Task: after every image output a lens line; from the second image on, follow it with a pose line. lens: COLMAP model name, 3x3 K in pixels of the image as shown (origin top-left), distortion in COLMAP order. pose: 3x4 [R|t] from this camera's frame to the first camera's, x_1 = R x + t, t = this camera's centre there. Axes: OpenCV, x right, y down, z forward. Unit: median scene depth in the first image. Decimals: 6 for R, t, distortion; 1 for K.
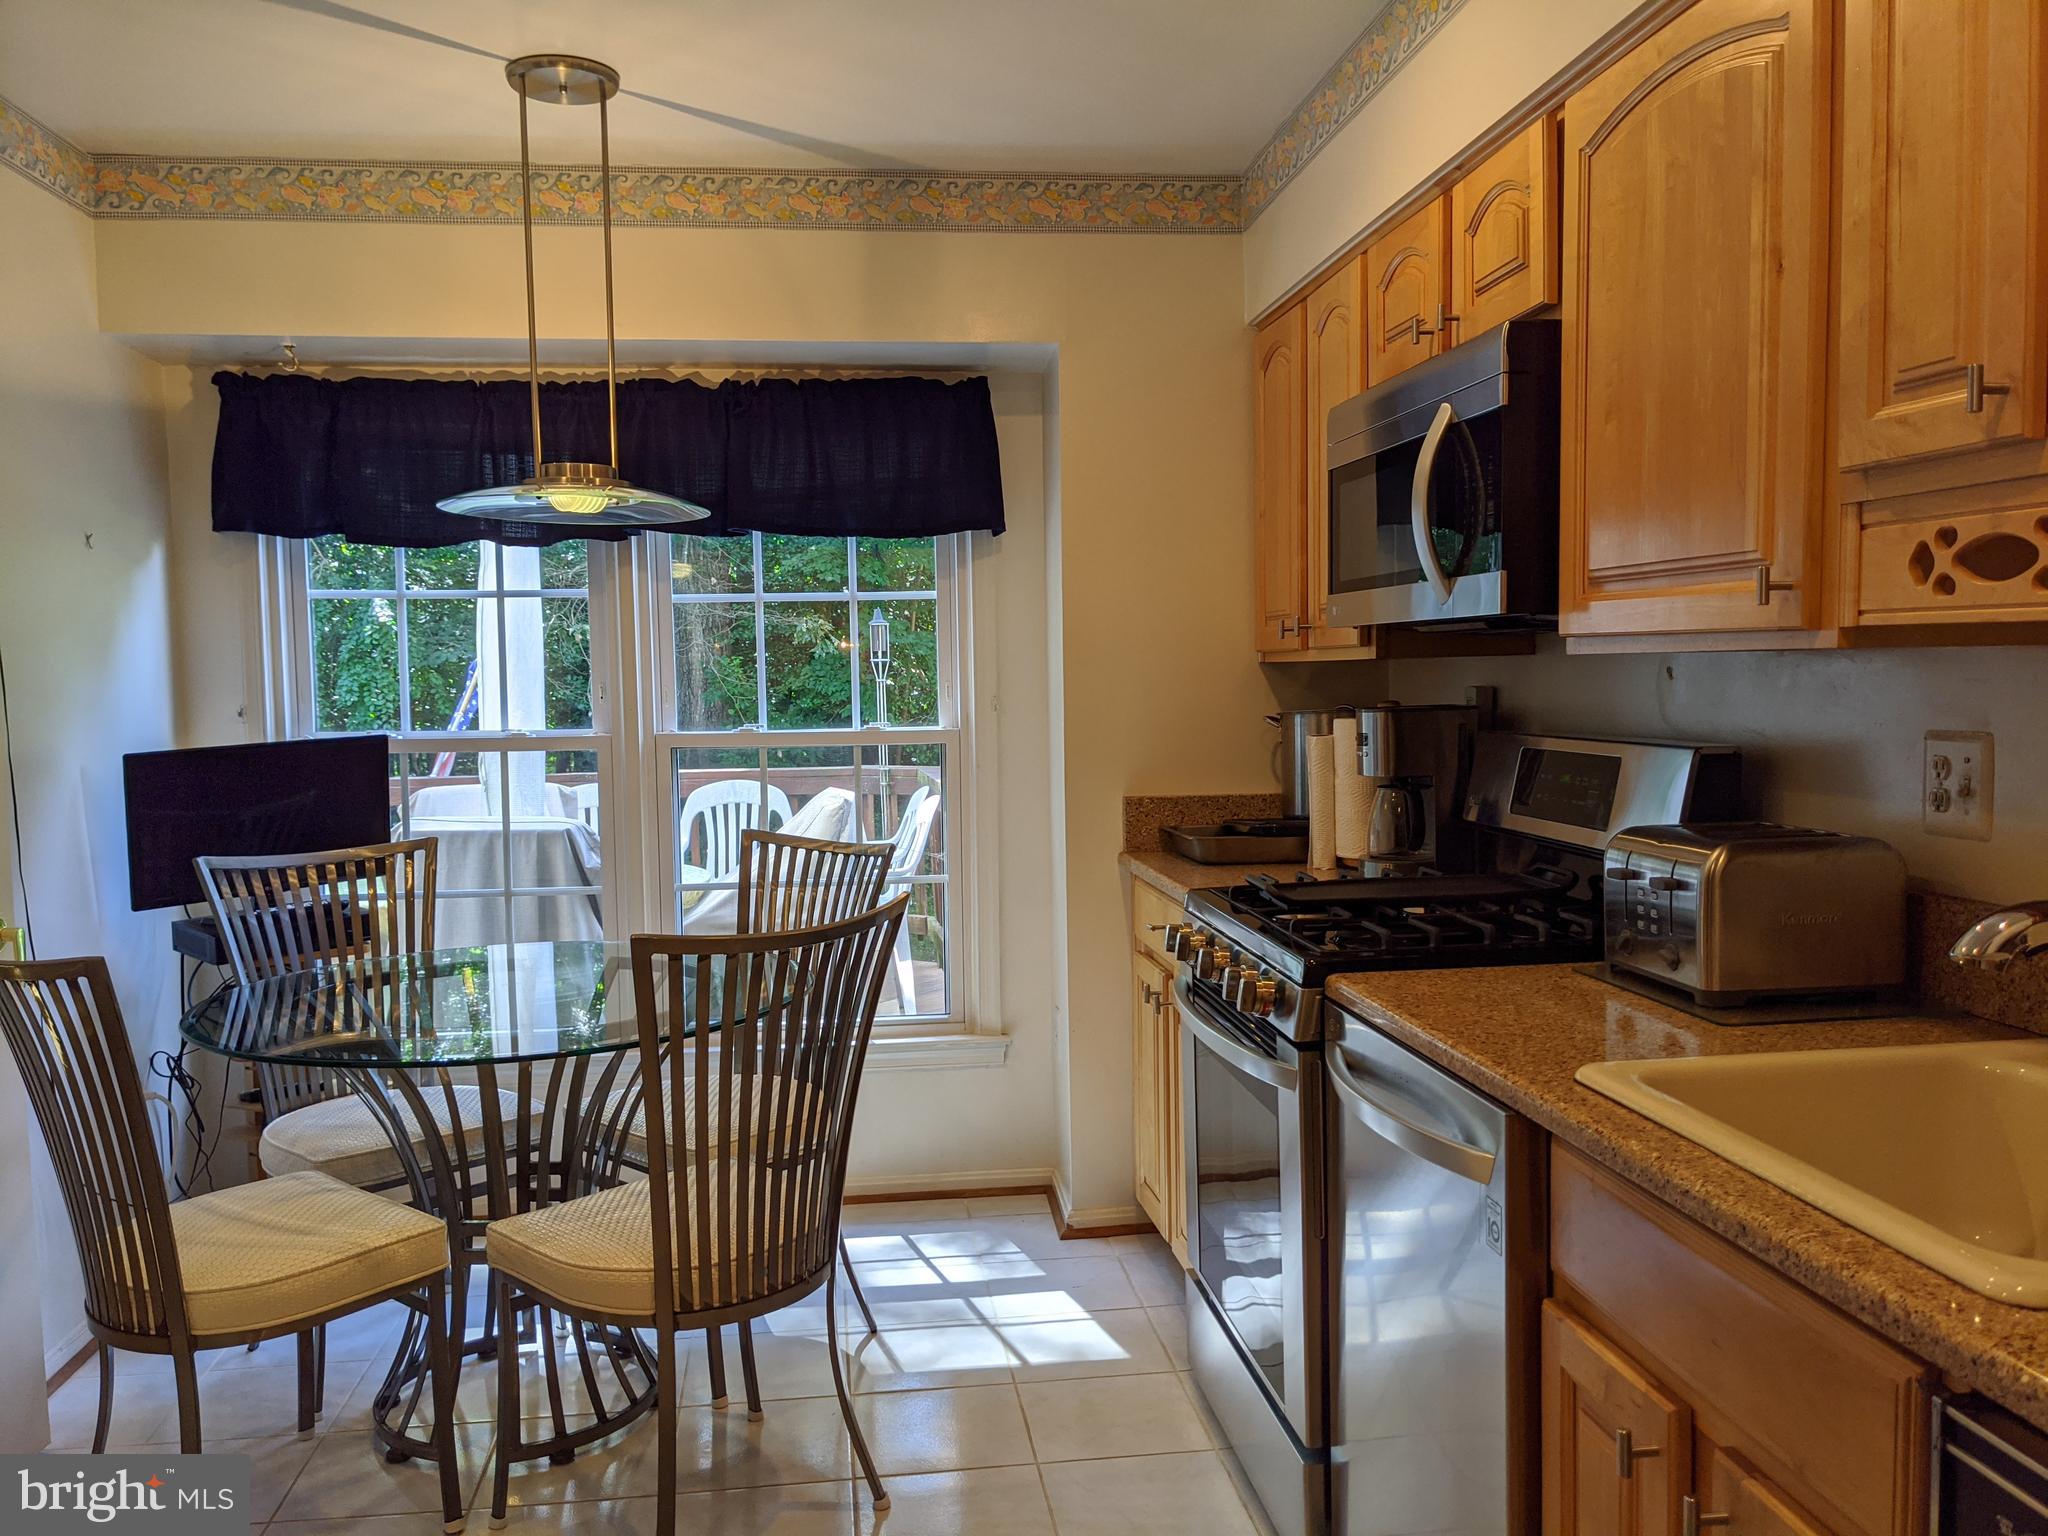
lens RADIAL K [[1622.0, 0, 1015.3], [0, 1622.0, 812.2], [0, 0, 1]] dist [0.060637, -0.087725]
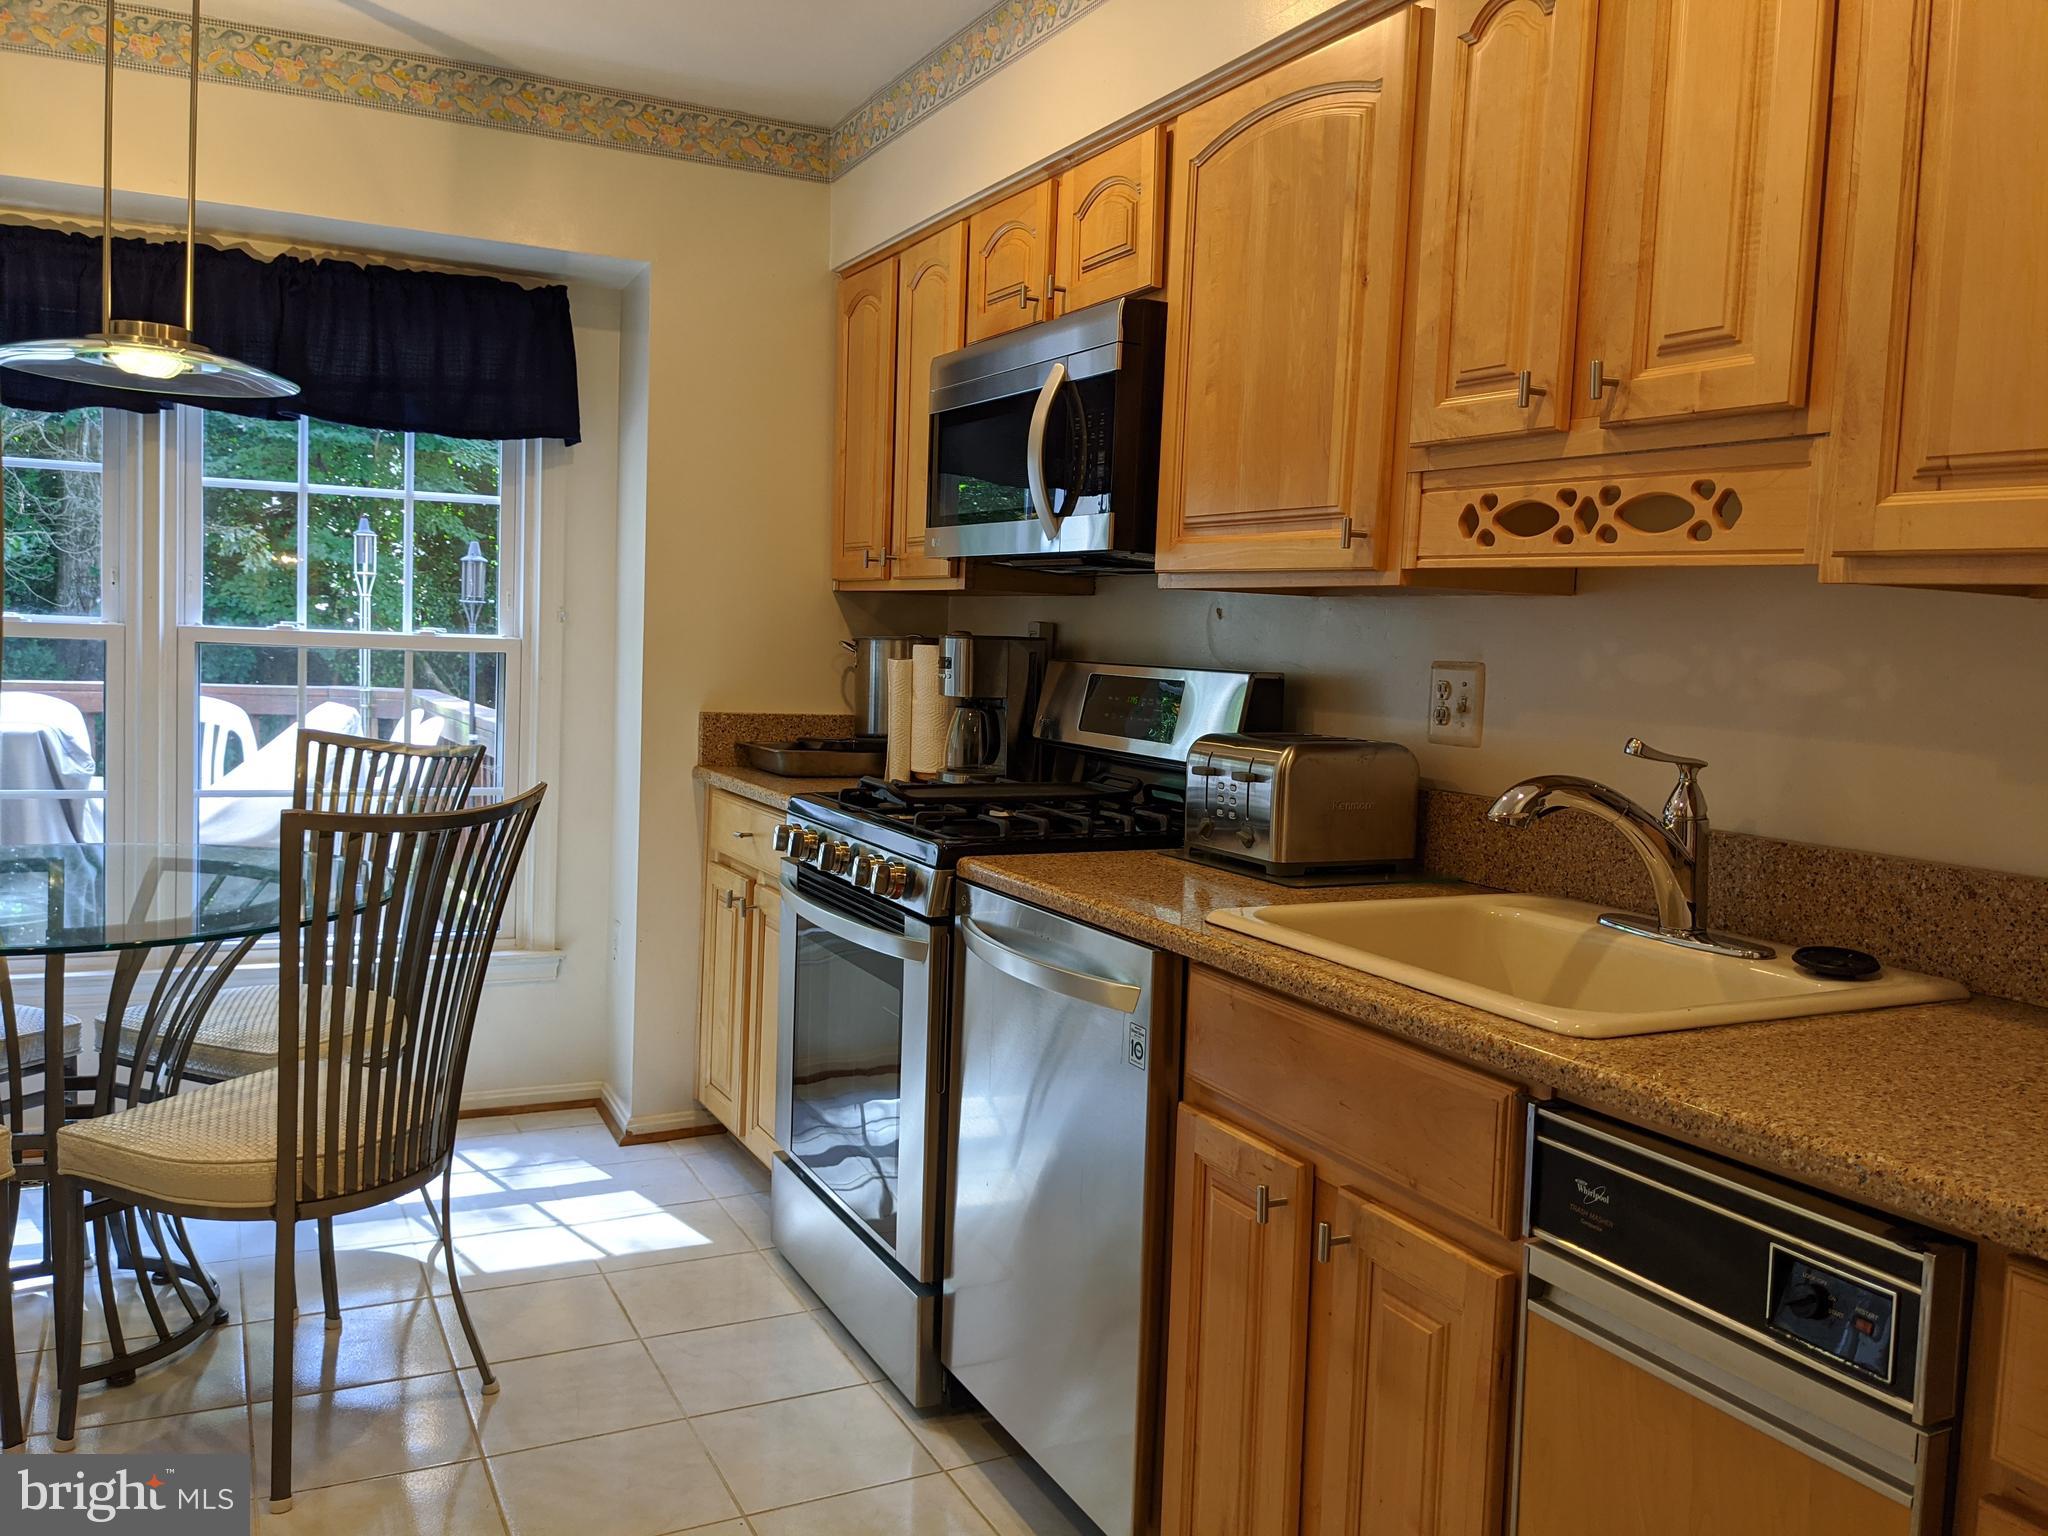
lens RADIAL K [[1623.3, 0, 1031.1], [0, 1623.3, 774.4], [0, 0, 1]] dist [0.067632, -0.120978]
pose [[0.939460, 0.026308, 0.341646, -0.113287], [-0.027864, 0.999612, -0.000353, 0.031840], [-0.341523, -0.009188, 0.939829, -0.056594]]
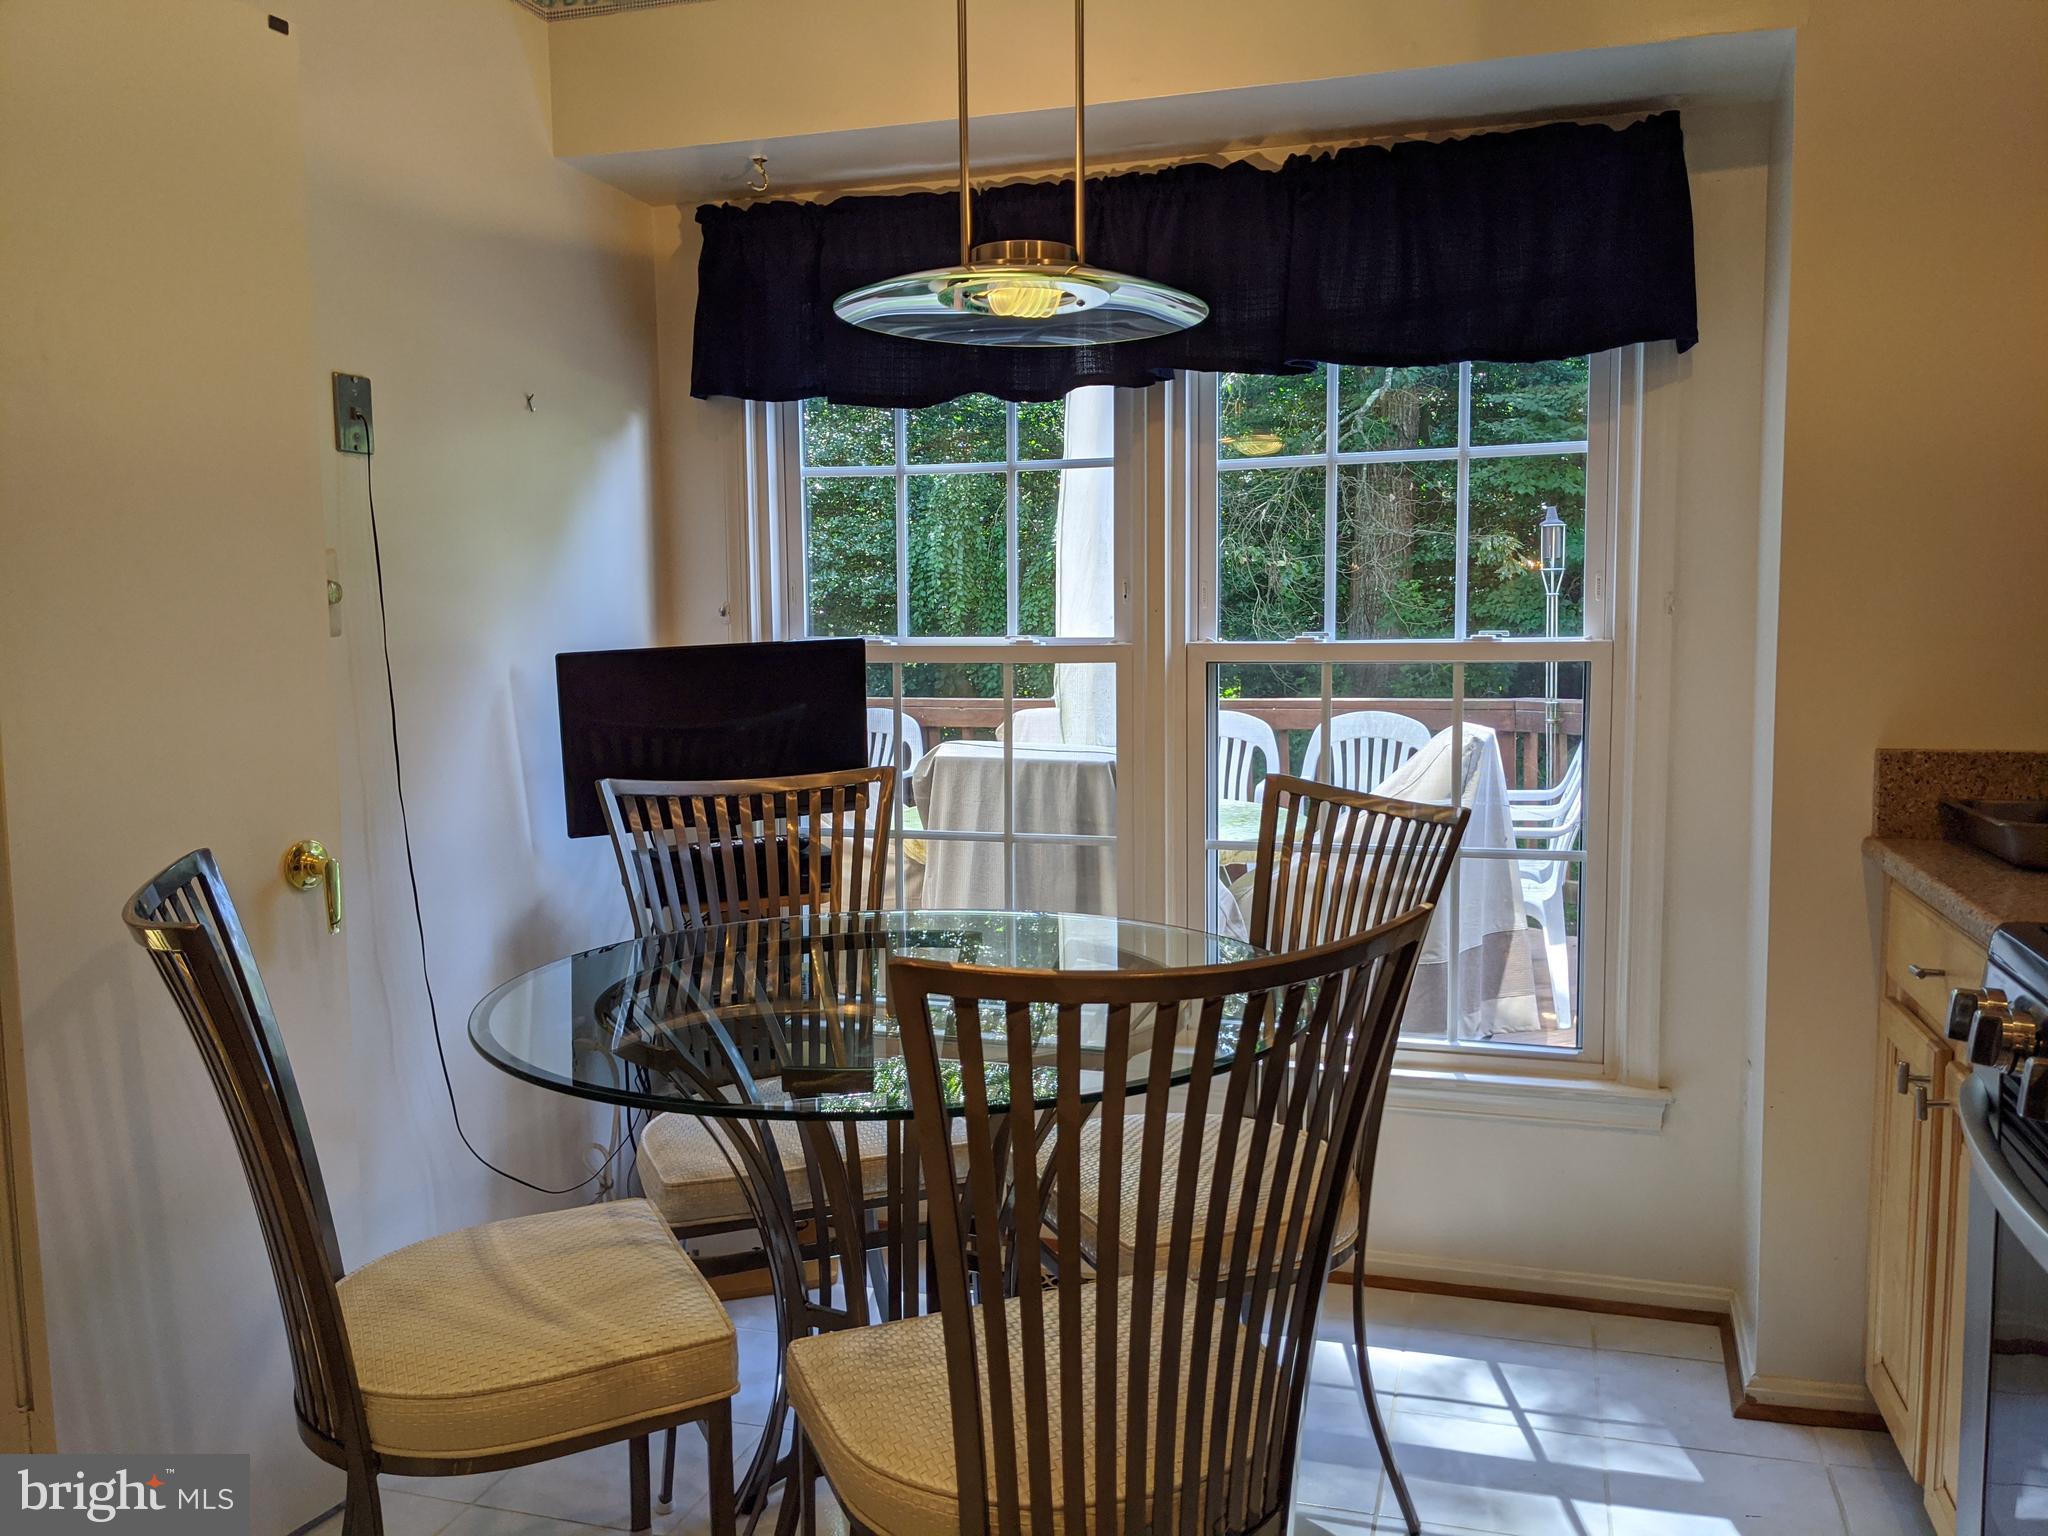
lens RADIAL K [[1623.3, 0, 1031.1], [0, 1623.3, 774.4], [0, 0, 1]] dist [0.067632, -0.120978]
pose [[0.915637, 0.044945, -0.399485, 0.026839], [-0.037832, 0.998954, 0.025676, -0.004464], [0.400221, -0.008397, 0.916380, 0.371054]]
